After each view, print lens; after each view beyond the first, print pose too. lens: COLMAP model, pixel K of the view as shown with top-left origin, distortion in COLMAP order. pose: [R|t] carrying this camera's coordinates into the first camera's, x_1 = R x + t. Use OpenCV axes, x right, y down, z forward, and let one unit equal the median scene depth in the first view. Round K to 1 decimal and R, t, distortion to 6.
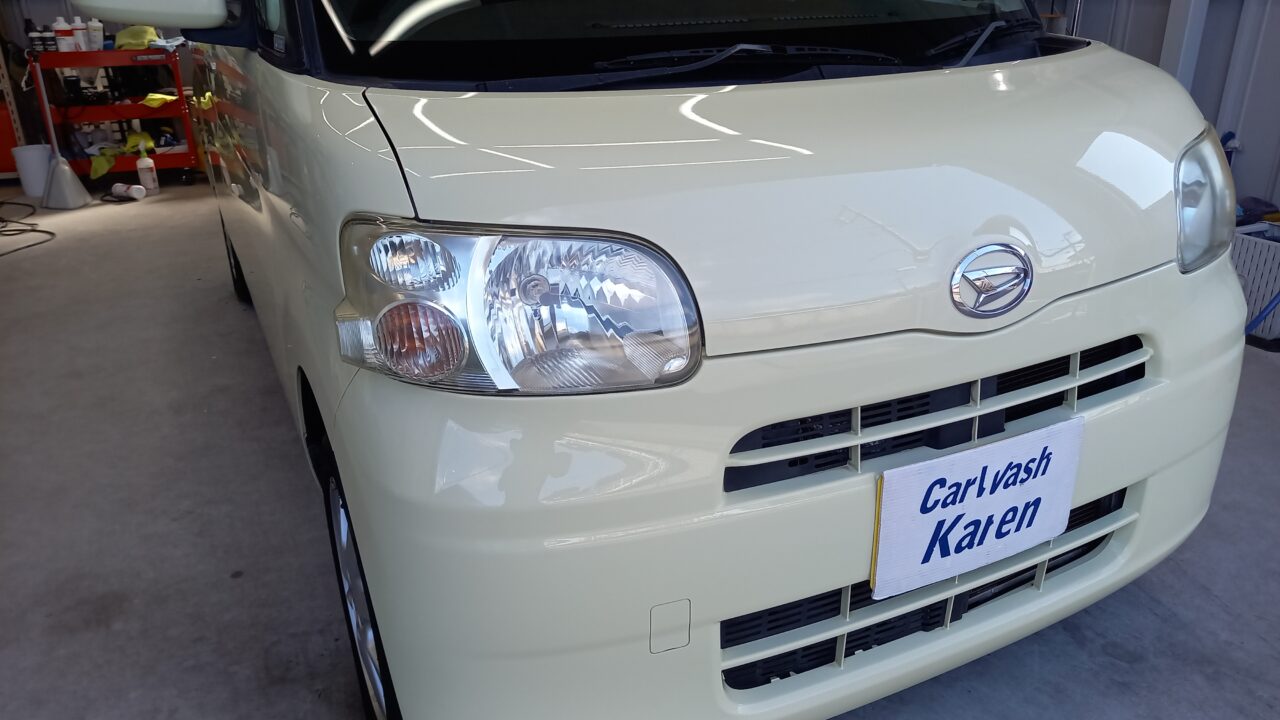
lens RADIAL K [[940.1, 0, 640.0], [0, 940.1, 360.0], [0, 0, 1]] dist [0.062803, -0.072334]
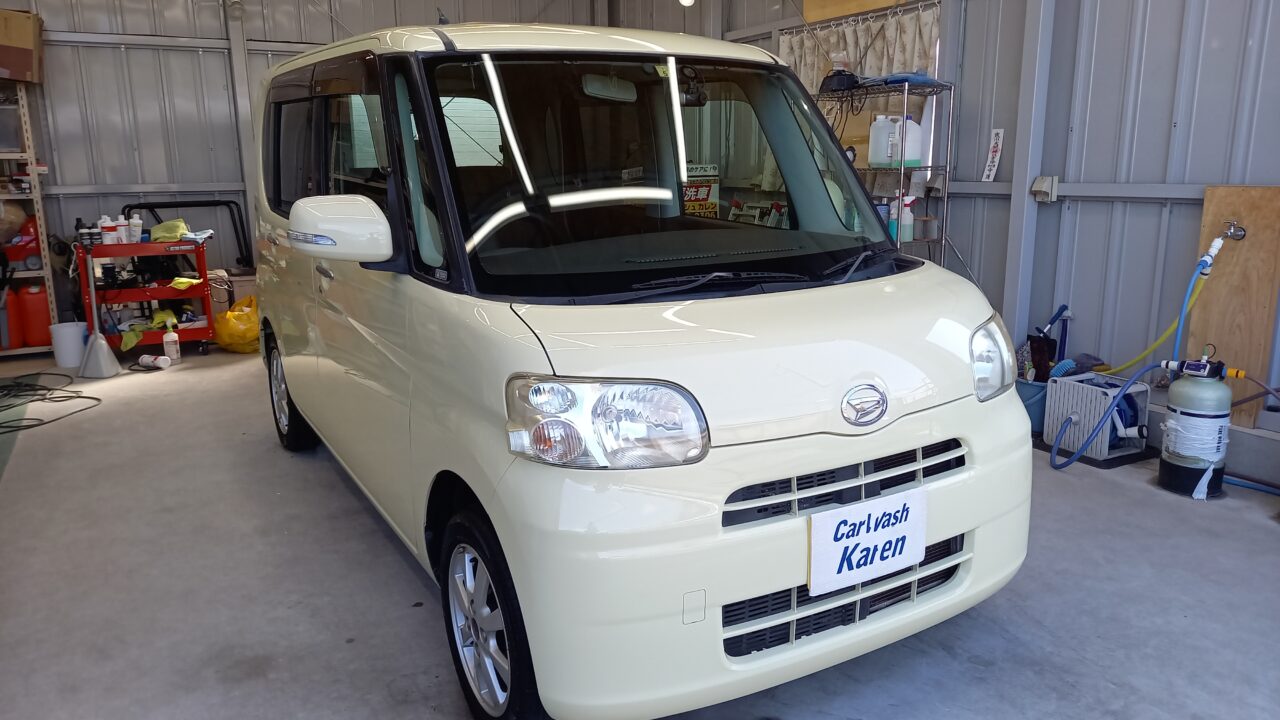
lens RADIAL K [[940.1, 0, 640.0], [0, 940.1, 360.0], [0, 0, 1]] dist [0.062803, -0.072334]
pose [[0.997560, -0.015335, 0.068104, -0.113114], [0.026461, 0.985837, -0.165604, 0.076550], [-0.064600, 0.167002, 0.983838, -0.488623]]
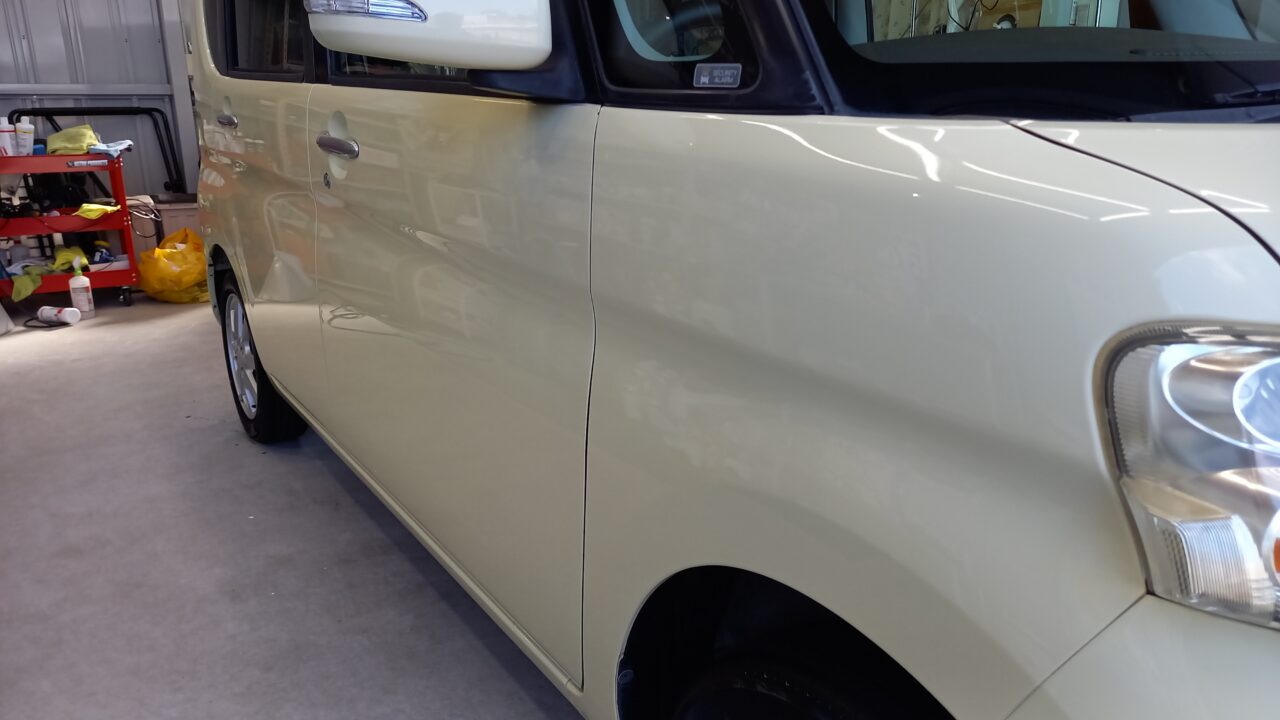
lens RADIAL K [[940.1, 0, 640.0], [0, 940.1, 360.0], [0, 0, 1]] dist [0.062803, -0.072334]
pose [[0.991346, -0.033087, 0.127034, -0.406972], [0.047374, 0.992674, -0.111150, -0.053780], [-0.122426, 0.116206, 0.985651, 0.304414]]
